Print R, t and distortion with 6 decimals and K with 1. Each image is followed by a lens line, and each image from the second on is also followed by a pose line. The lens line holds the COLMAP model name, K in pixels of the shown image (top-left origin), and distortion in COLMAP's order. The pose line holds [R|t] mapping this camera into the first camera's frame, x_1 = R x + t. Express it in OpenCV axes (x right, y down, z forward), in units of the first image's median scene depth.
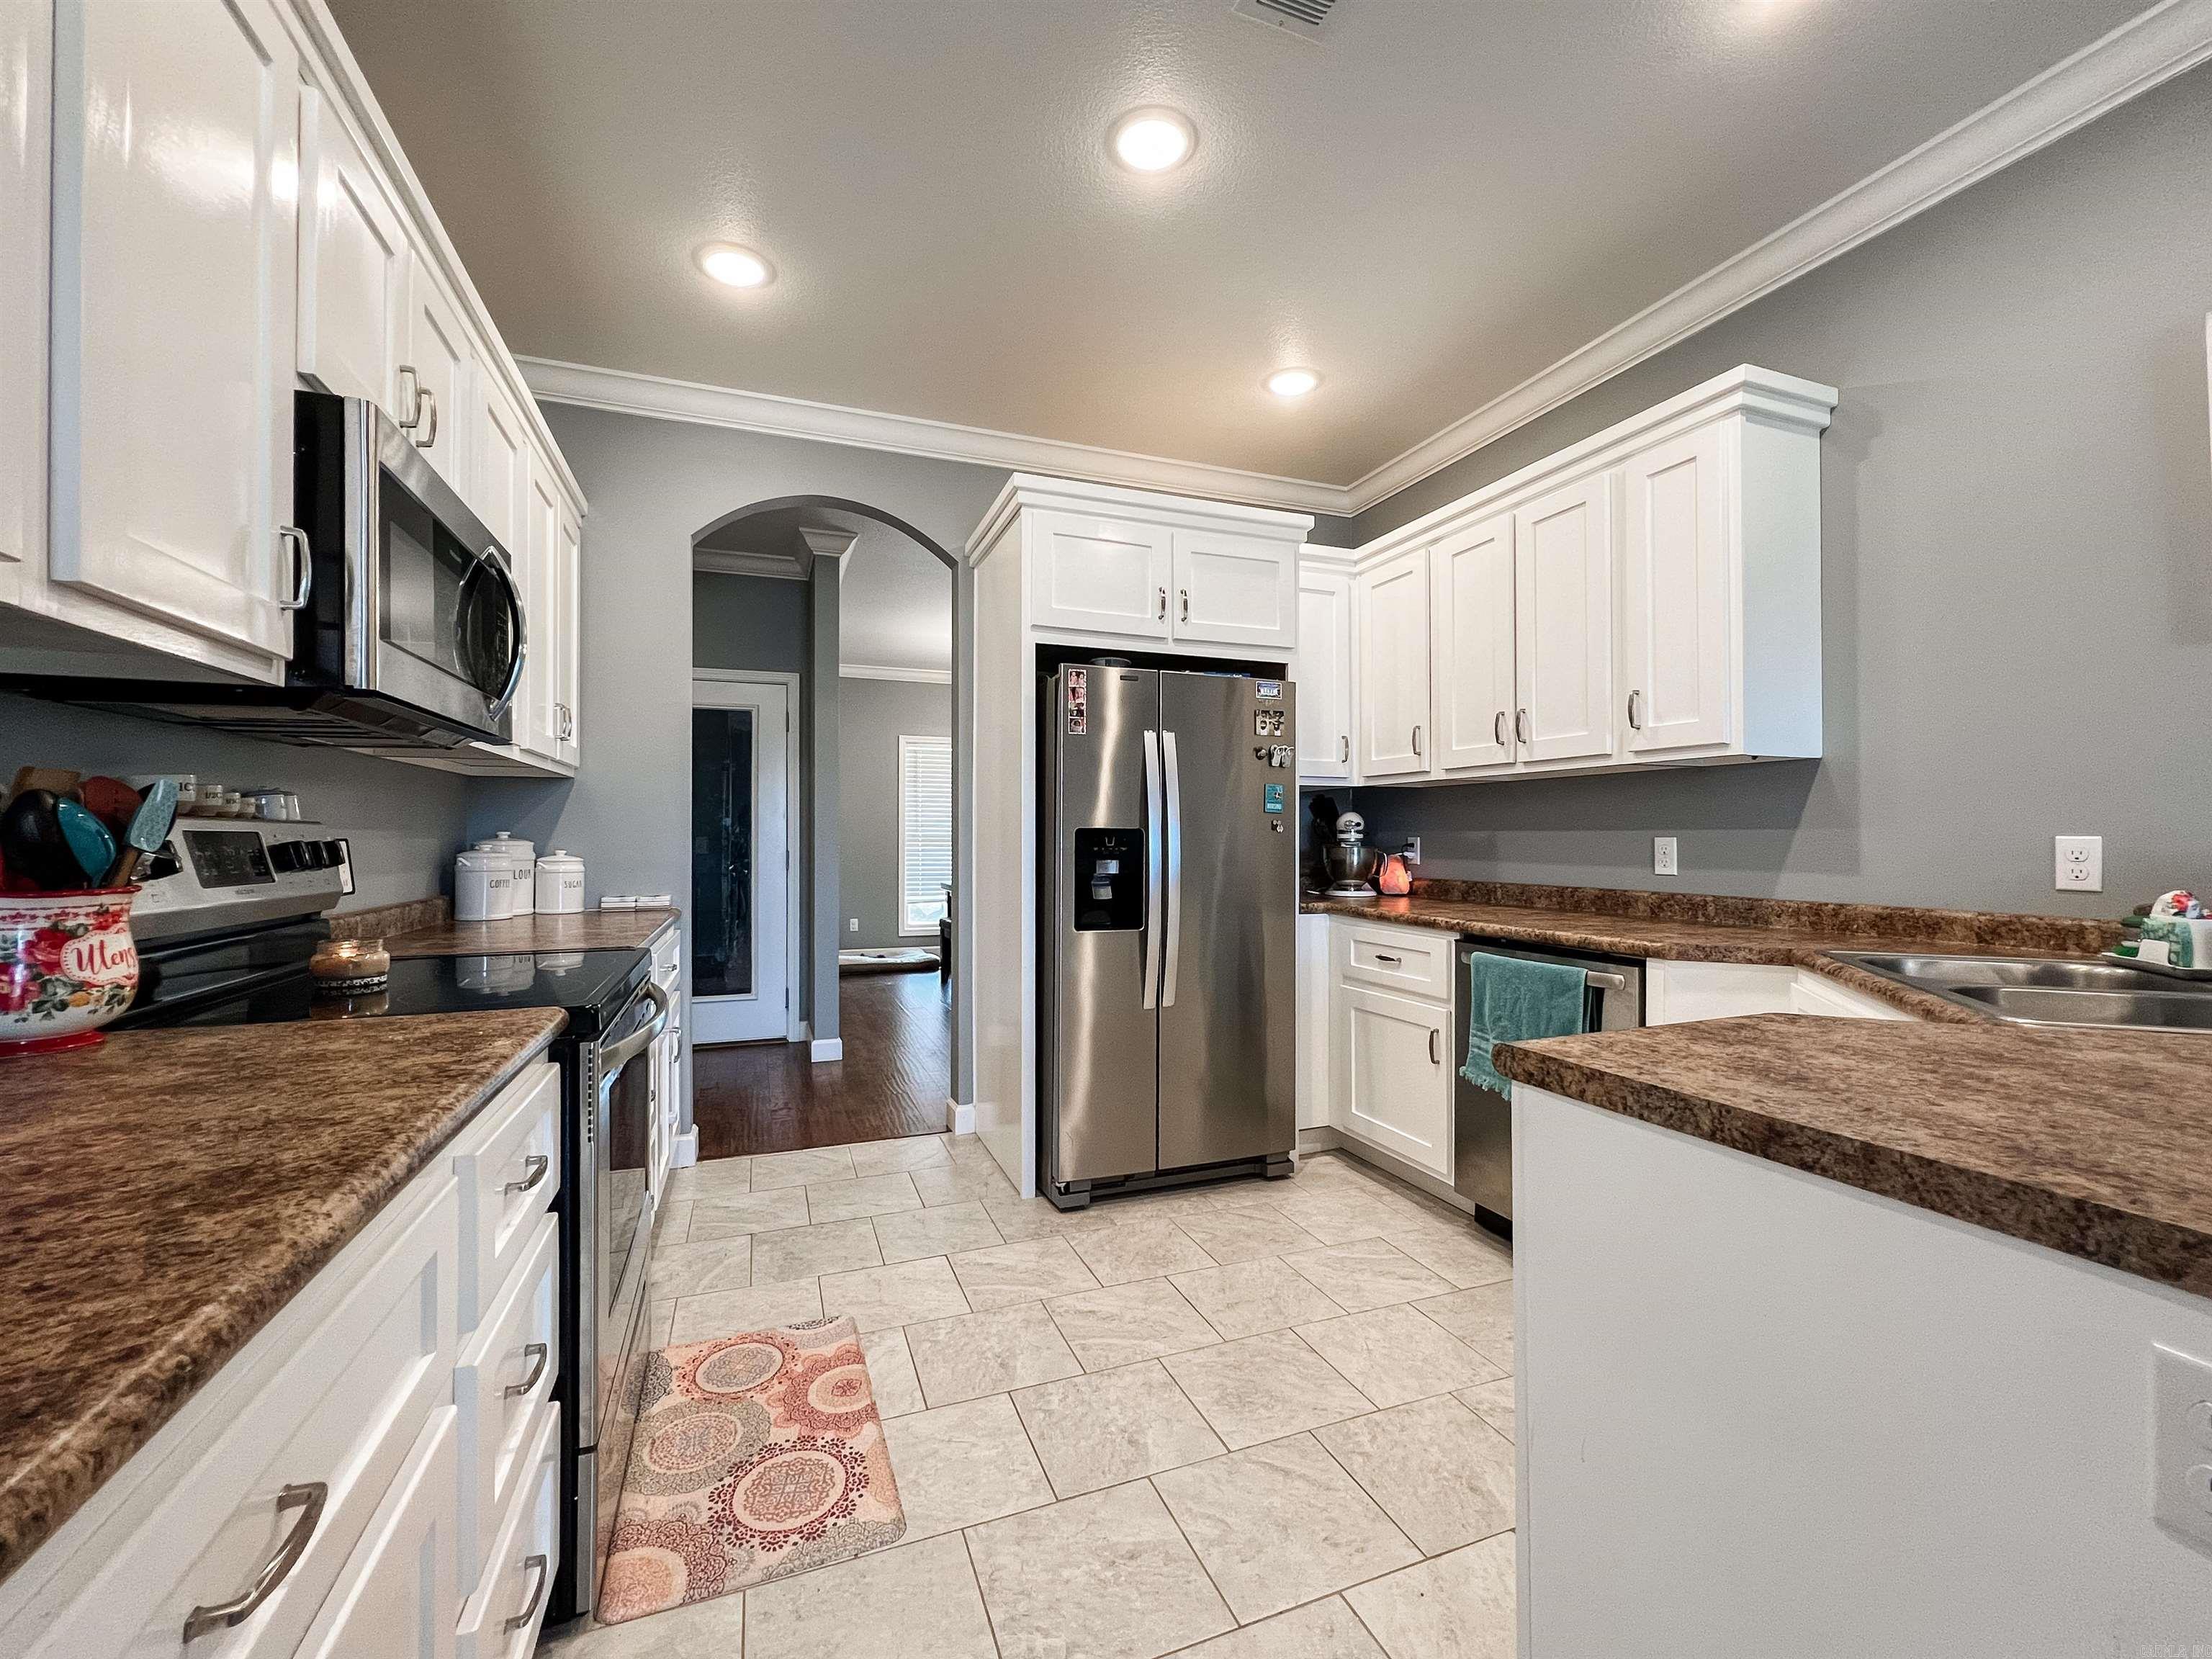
lens RADIAL K [[911.0, 0, 1111.8], [0, 911.0, 825.2], [0, 0, 1]] dist [-0.002462, 0.000672]
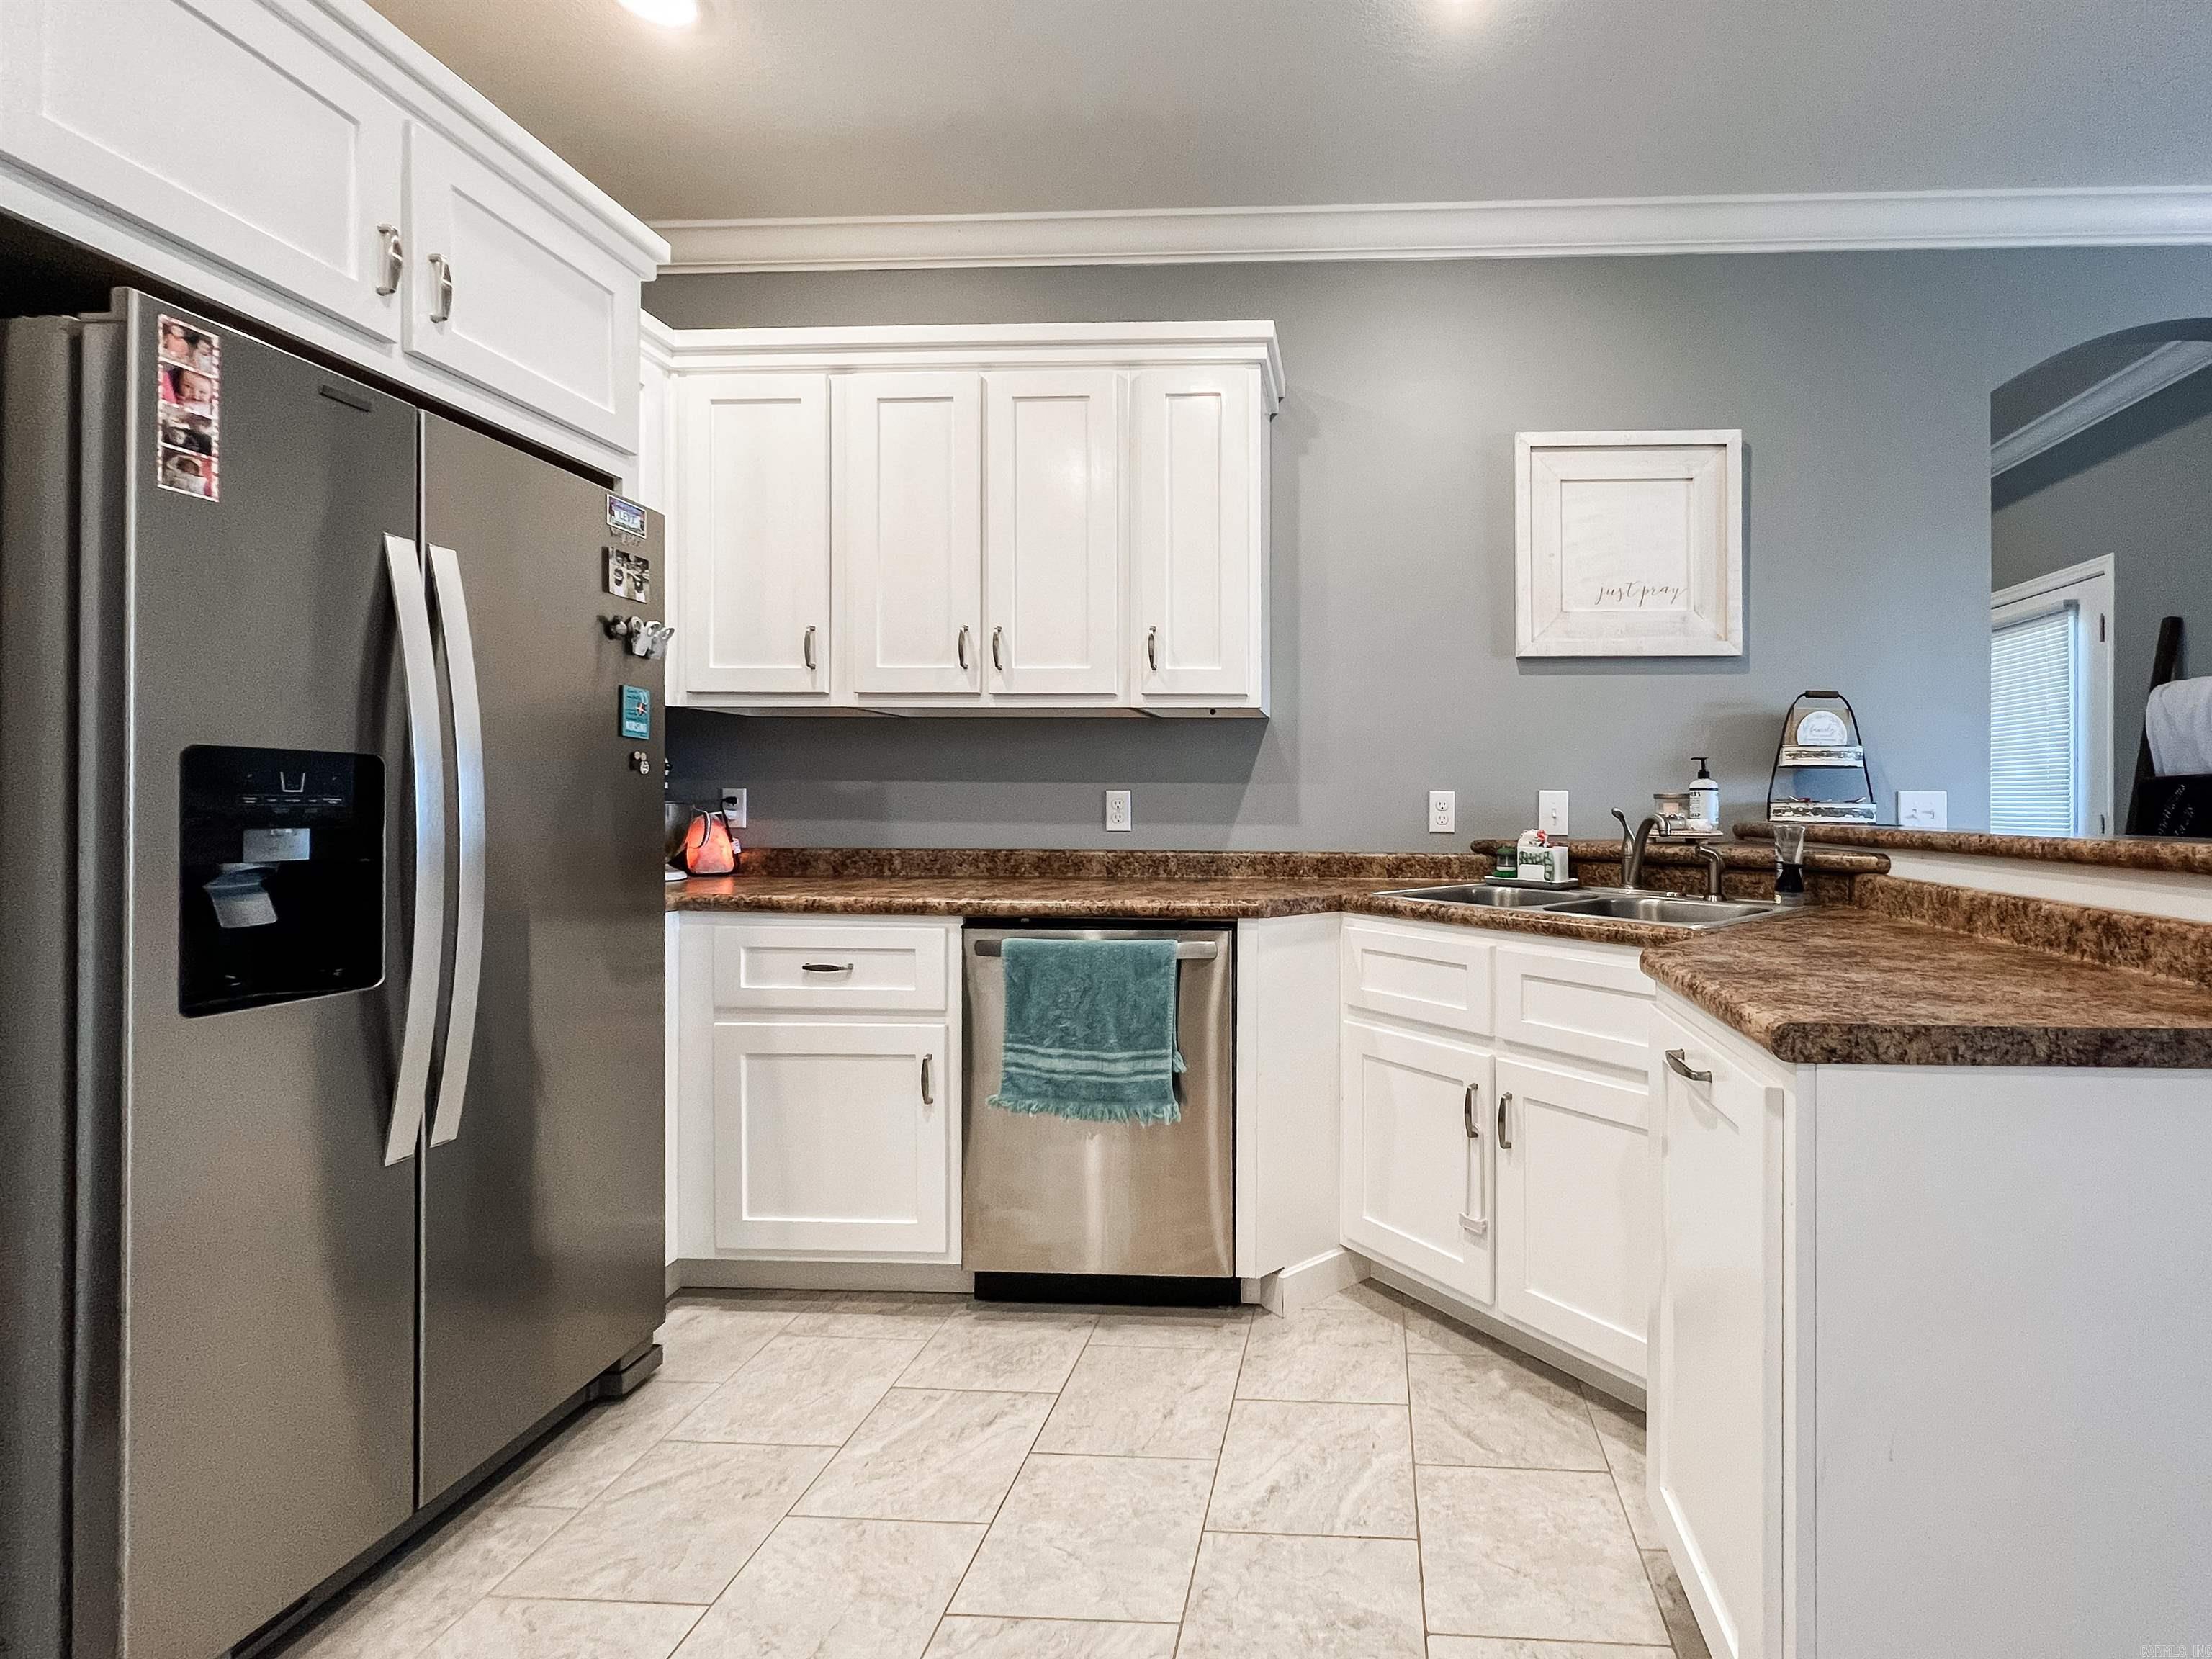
lens RADIAL K [[990.4, 0, 1107.7], [0, 990.4, 802.3], [0, 0, 1]] dist [-0.001284, 0.000454]
pose [[0.406310, 0.006918, 0.913709, -0.273741], [-0.016782, 0.999859, -0.000107, 0.021878], [-0.913581, -0.015290, 0.406369, 0.515344]]
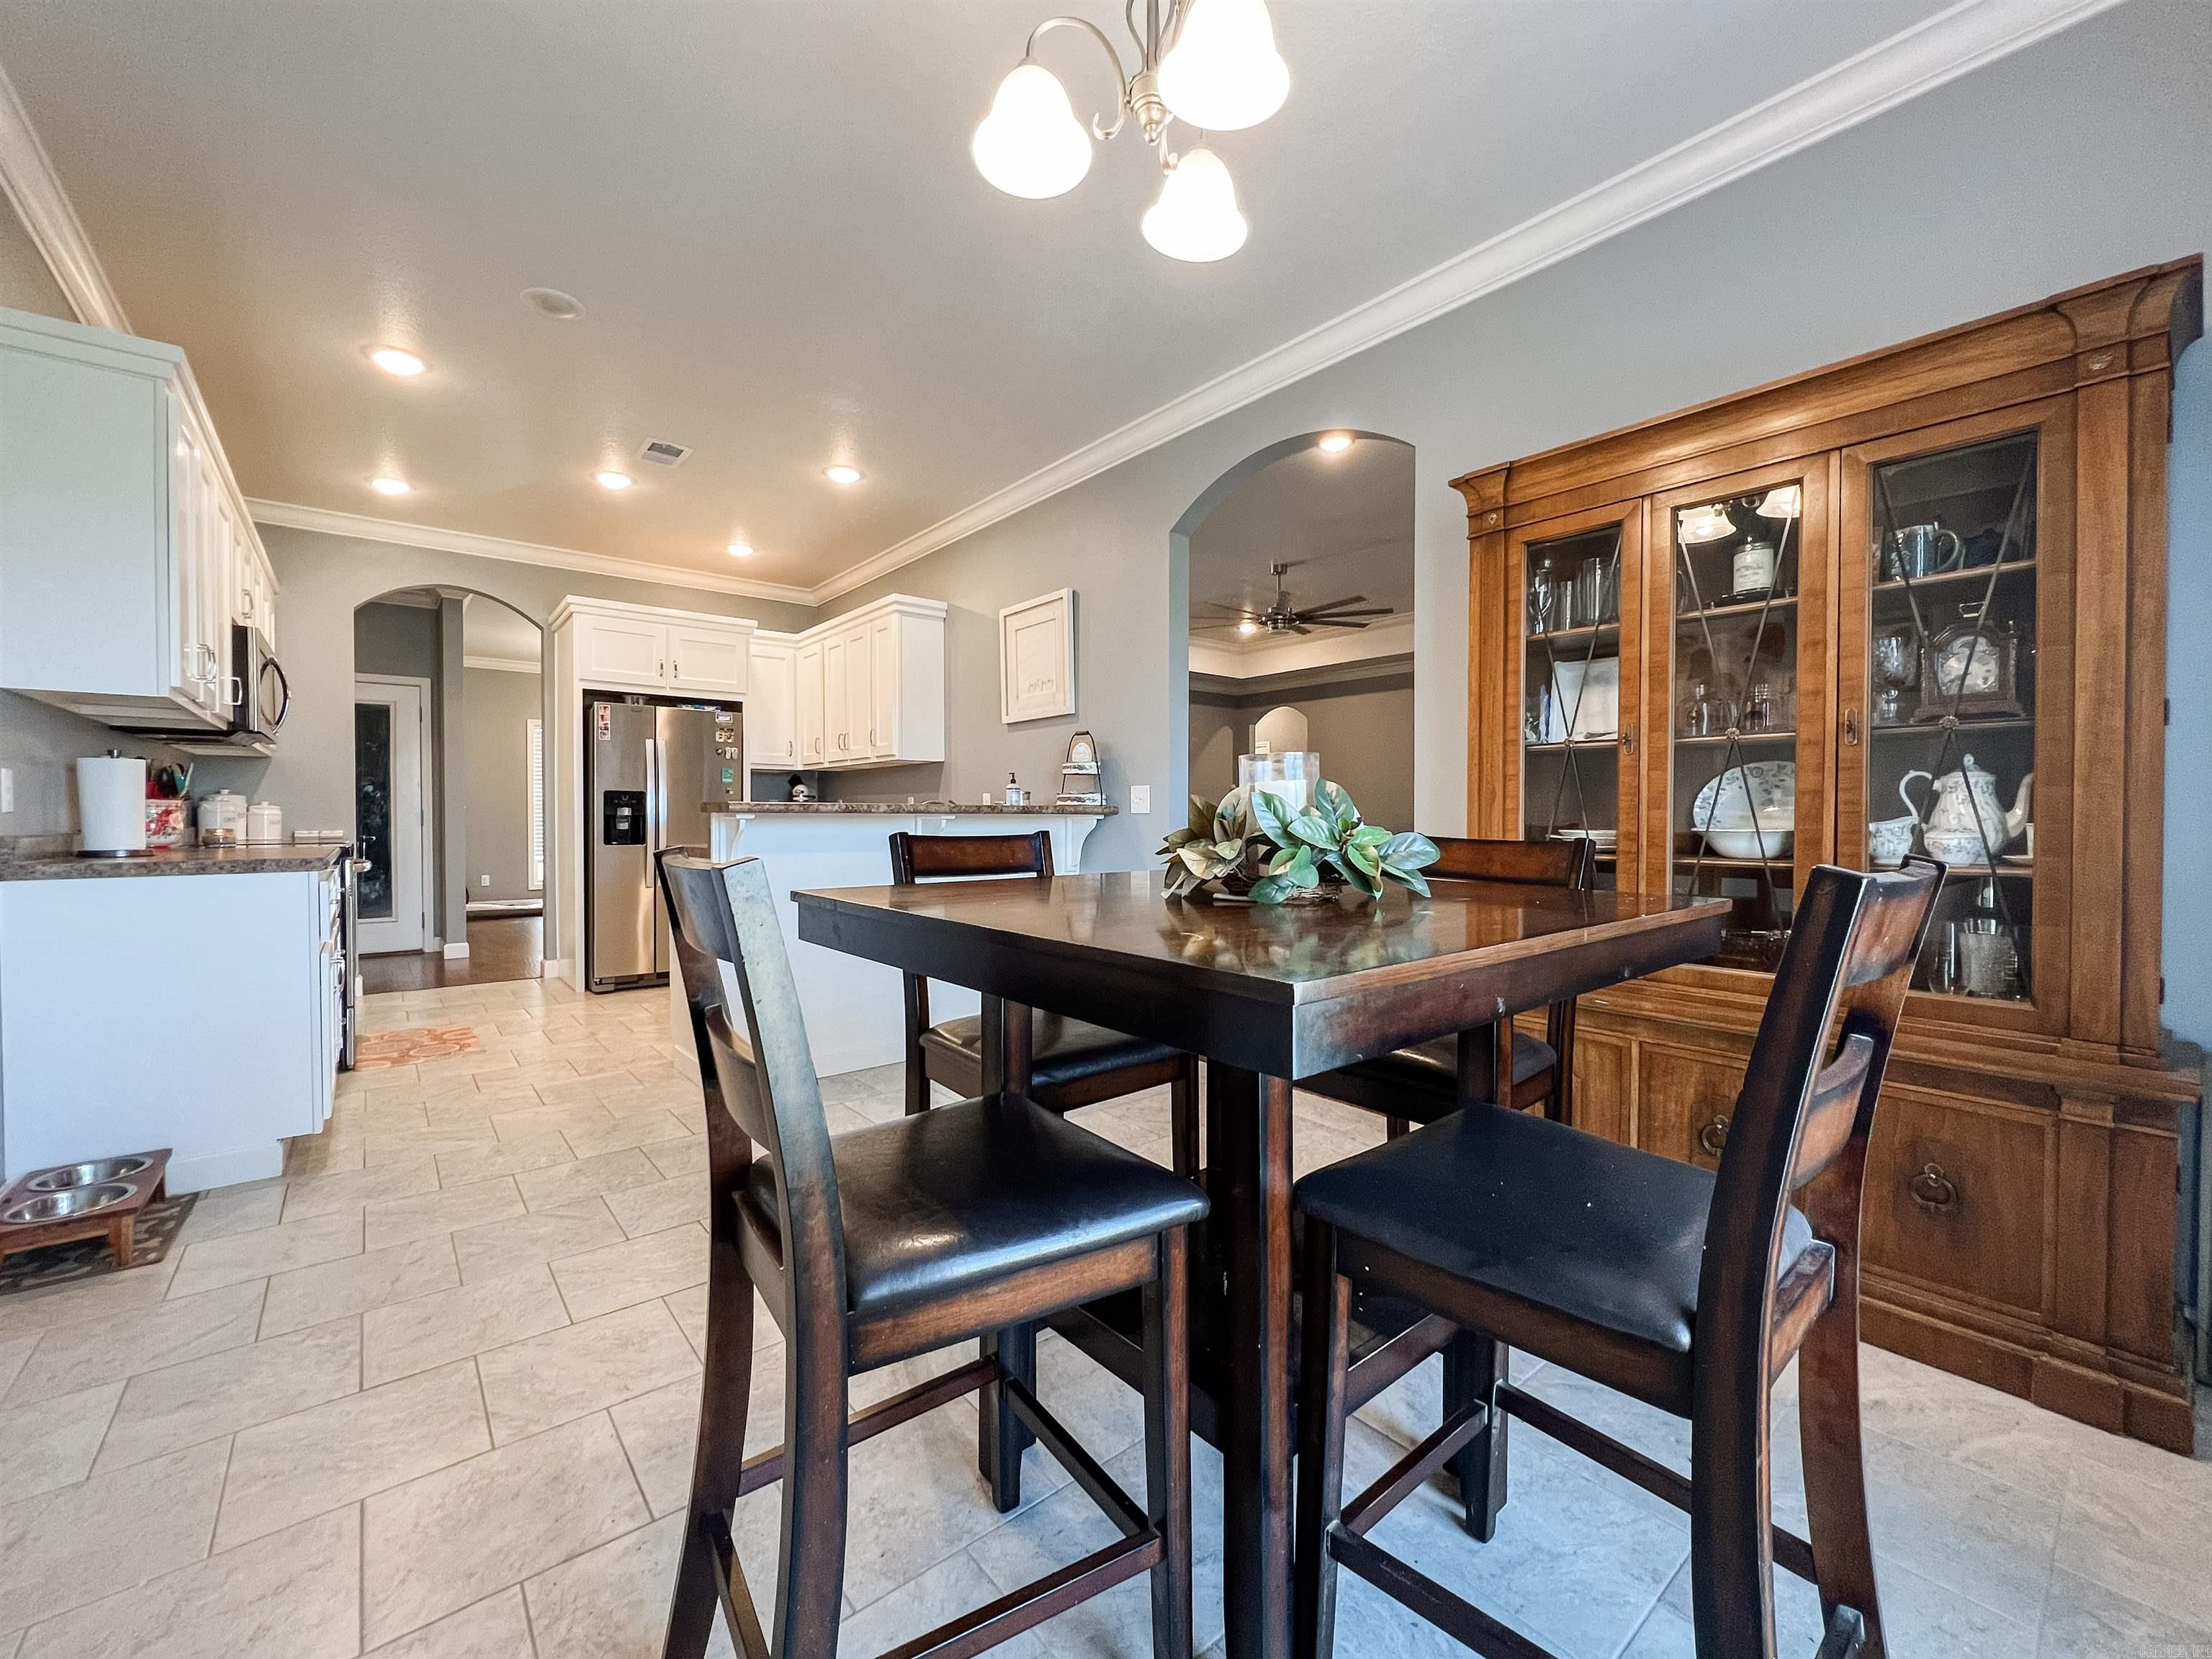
lens RADIAL K [[871.1, 0, 1031.4], [0, 871.1, 827.0], [0, 0, 1]] dist [-0.000239, 0.000123]
pose [[0.962453, -0.000914, 0.271445, 0.335710], [-0.006410, 0.999639, 0.026093, 0.027495], [-0.271371, -0.026853, 0.962100, -1.009602]]
